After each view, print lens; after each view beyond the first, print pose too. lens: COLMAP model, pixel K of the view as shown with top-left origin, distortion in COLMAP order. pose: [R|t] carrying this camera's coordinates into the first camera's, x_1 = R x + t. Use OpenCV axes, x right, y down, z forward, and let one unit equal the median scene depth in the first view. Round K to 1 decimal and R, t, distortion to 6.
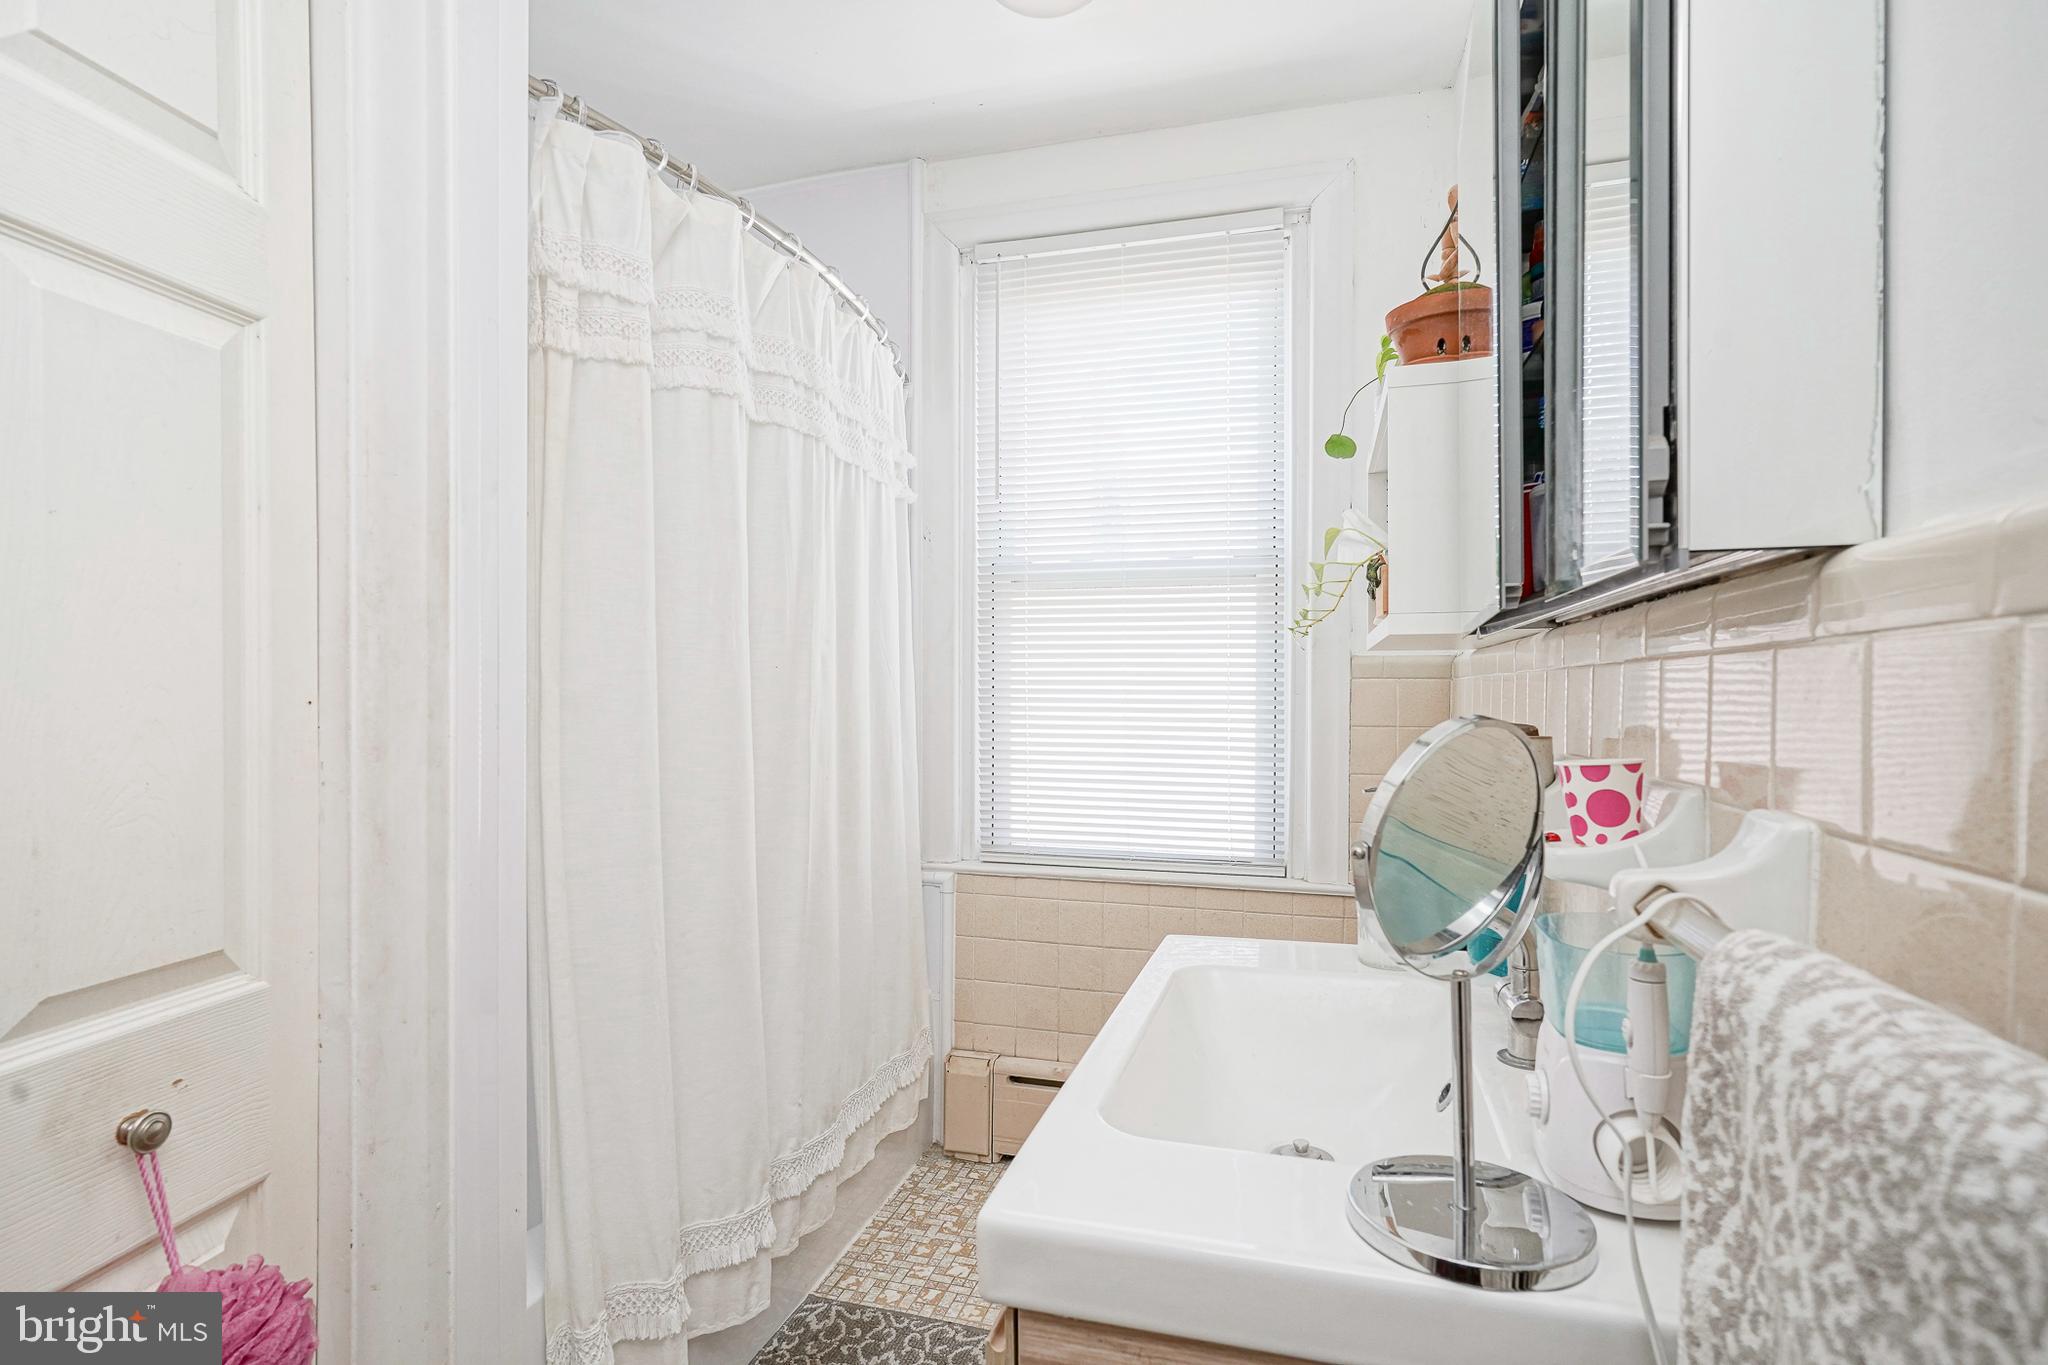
lens RADIAL K [[979.0, 0, 1024.3], [0, 979.0, 719.2], [0, 0, 1]] dist [-0.006468, 0.001004]
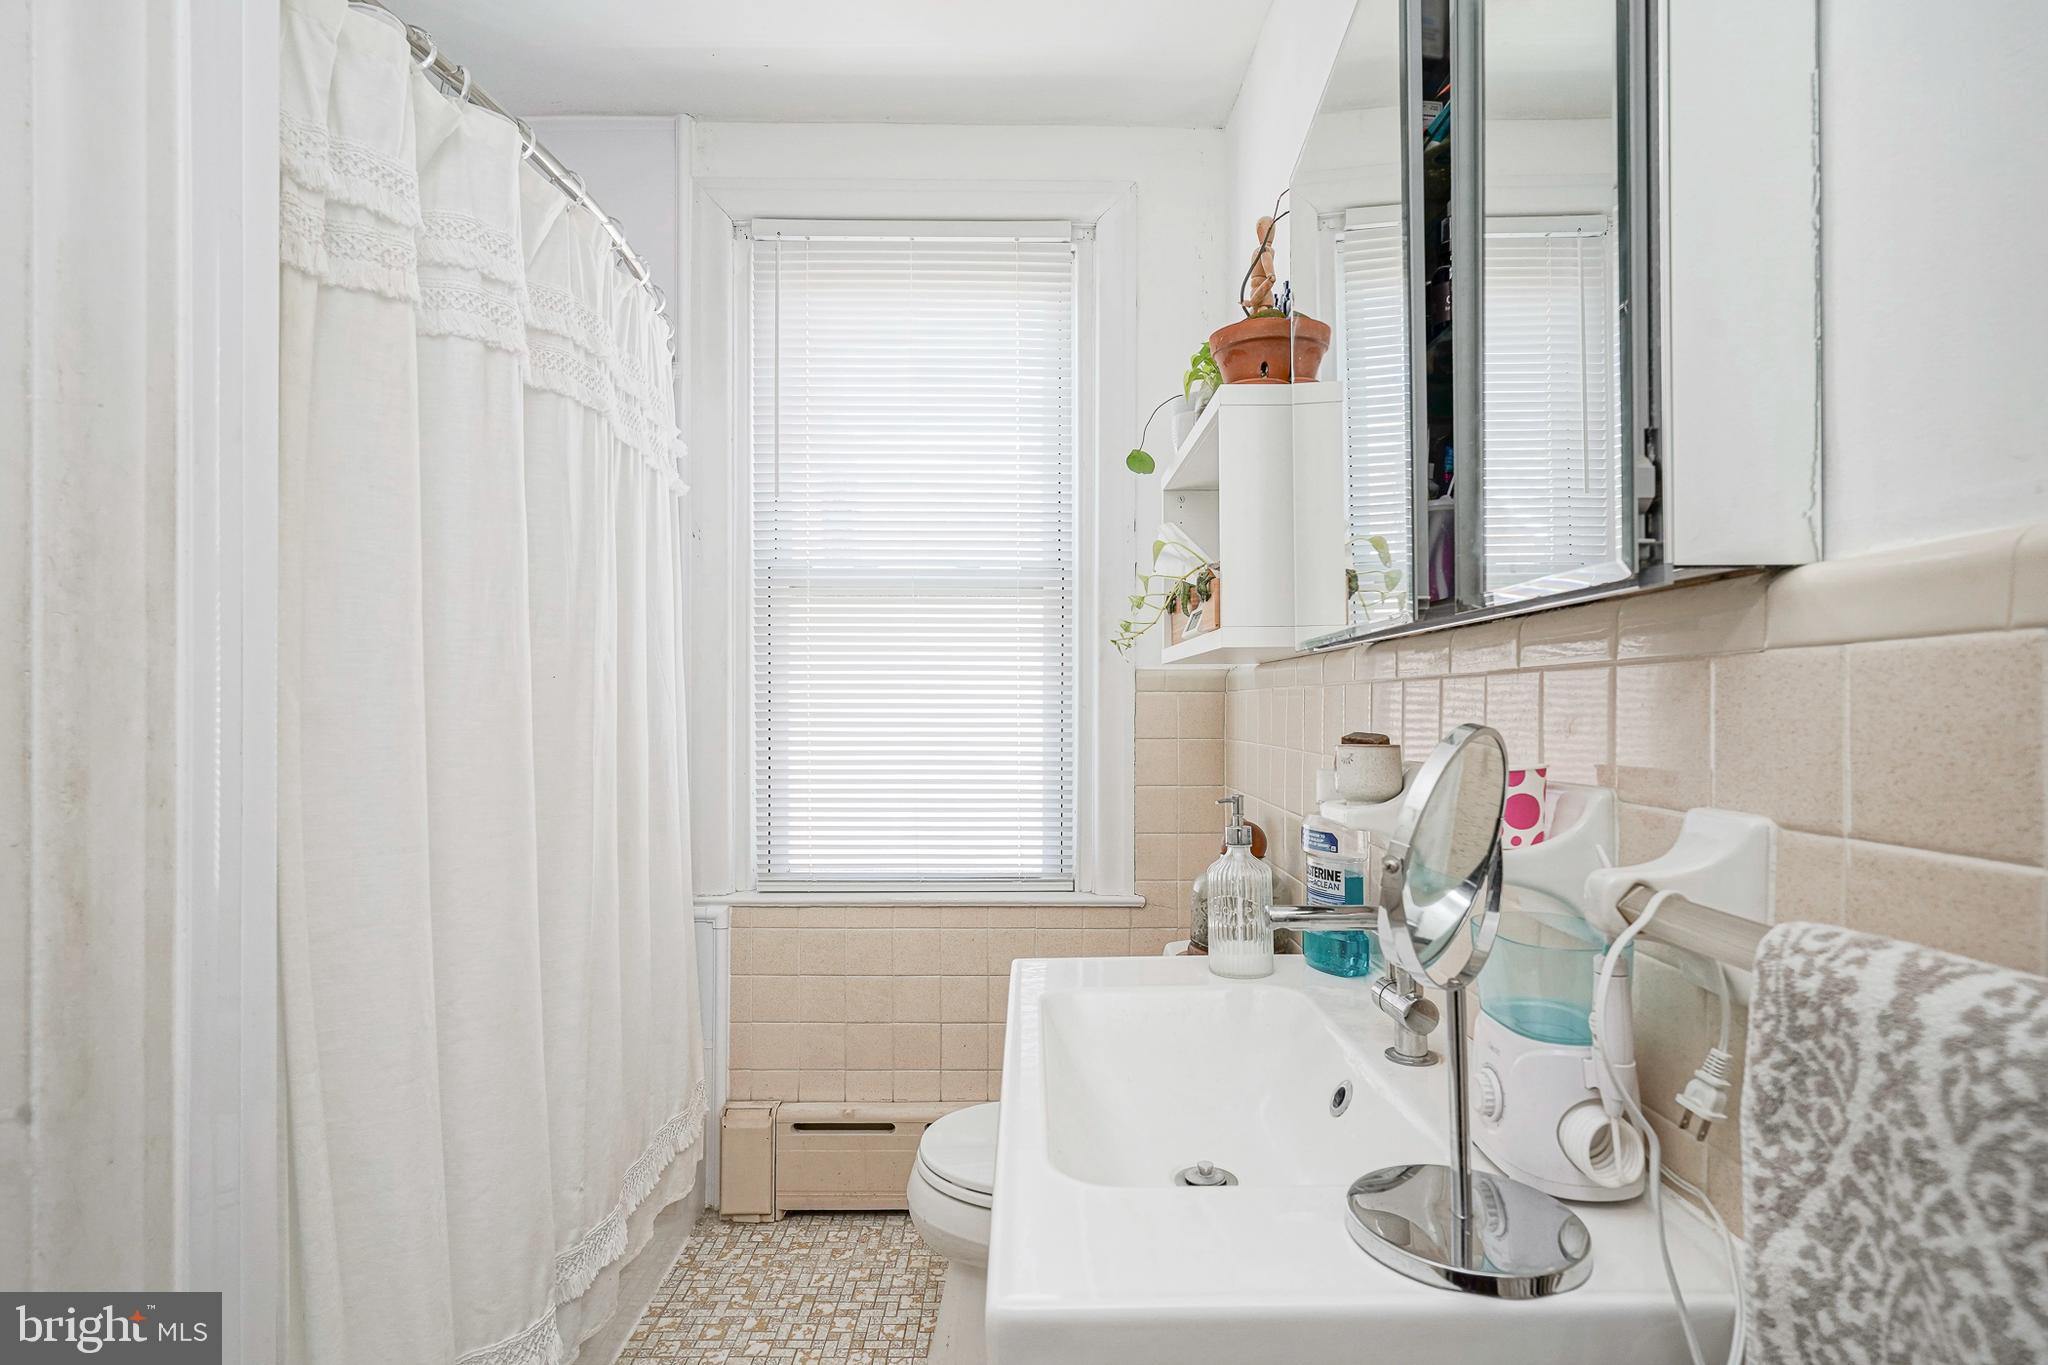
lens RADIAL K [[999.1, 0, 1018.3], [0, 999.1, 725.2], [0, 0, 1]] dist [-0.009118, 0.005866]
pose [[0.960885, -0.008717, 0.276809, -0.138717], [0.011446, 0.999901, -0.008244, 0.000468], [-0.276710, 0.011090, 0.960889, 0.073323]]
